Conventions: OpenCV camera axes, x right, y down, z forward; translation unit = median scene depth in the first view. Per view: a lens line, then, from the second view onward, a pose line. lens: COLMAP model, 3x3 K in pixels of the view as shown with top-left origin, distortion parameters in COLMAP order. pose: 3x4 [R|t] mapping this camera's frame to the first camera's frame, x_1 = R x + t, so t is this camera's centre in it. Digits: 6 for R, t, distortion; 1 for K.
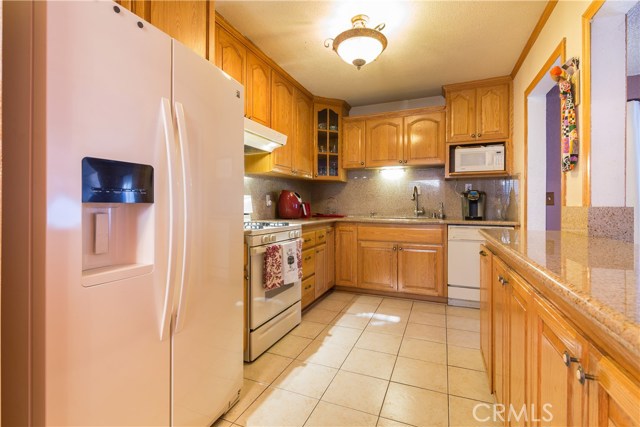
lens RADIAL K [[296.6, 0, 319.1], [0, 296.6, 207.8], [0, 0, 1]] dist [-0.009739, 0.000424]
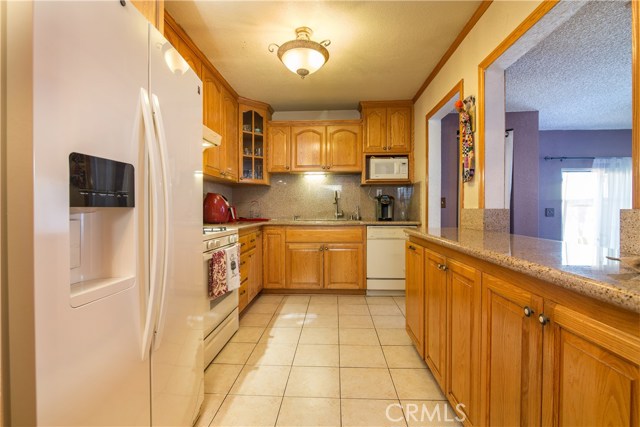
lens RADIAL K [[296.6, 0, 321.7], [0, 296.6, 214.2], [0, 0, 1]] dist [-0.009739, 0.000424]
pose [[0.938155, -0.011241, 0.346033, -0.141100], [0.007590, 0.999900, 0.011905, -0.000698], [-0.346132, -0.008542, 0.938147, -0.008569]]
